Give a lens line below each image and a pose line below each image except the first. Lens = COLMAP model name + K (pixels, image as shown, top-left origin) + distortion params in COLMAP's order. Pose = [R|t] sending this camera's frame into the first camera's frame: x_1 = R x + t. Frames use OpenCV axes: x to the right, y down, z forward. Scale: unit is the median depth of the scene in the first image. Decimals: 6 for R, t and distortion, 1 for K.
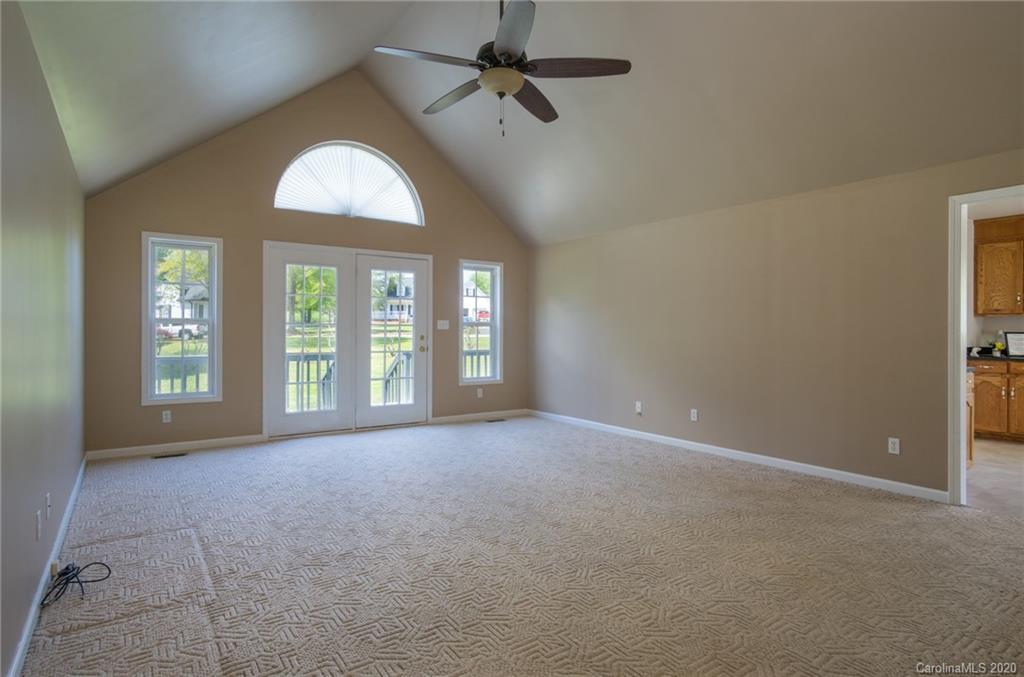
lens RADIAL K [[552.9, 0, 511.4], [0, 552.9, 335.0], [0, 0, 1]] dist [0.003454, 0.000984]
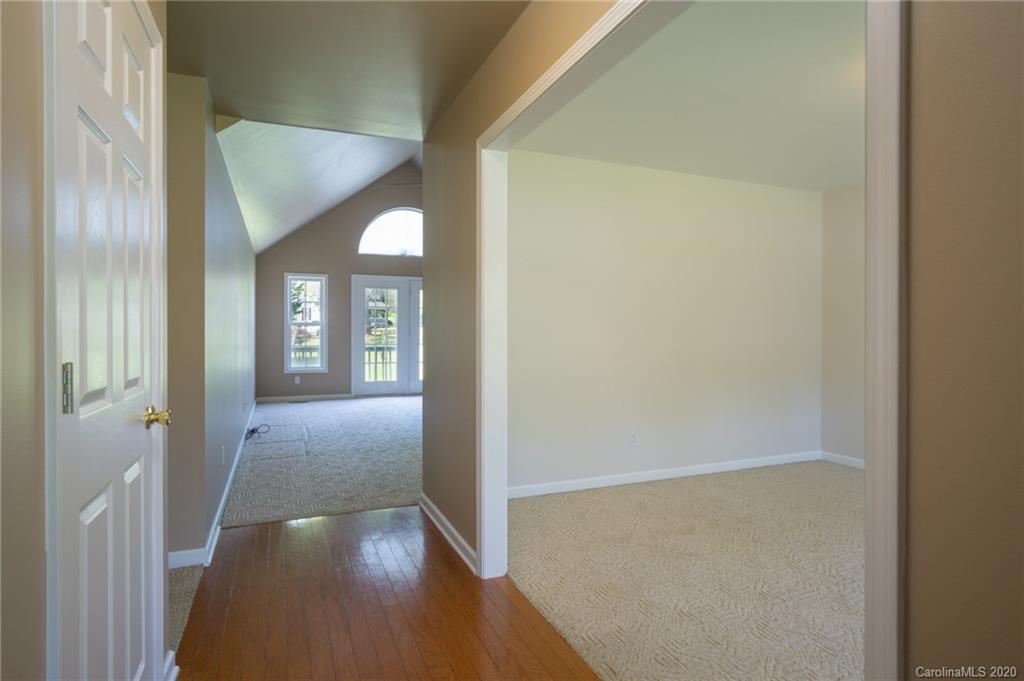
lens RADIAL K [[547.2, 0, 512.3], [0, 547.2, 338.4], [0, 0, 1]] dist [0.000895, -0.000606]
pose [[0.979435, 0.004845, -0.201700, 0.357094], [-0.003800, 0.999977, 0.005566, 0.006393], [0.201722, -0.004685, 0.979432, -0.504912]]
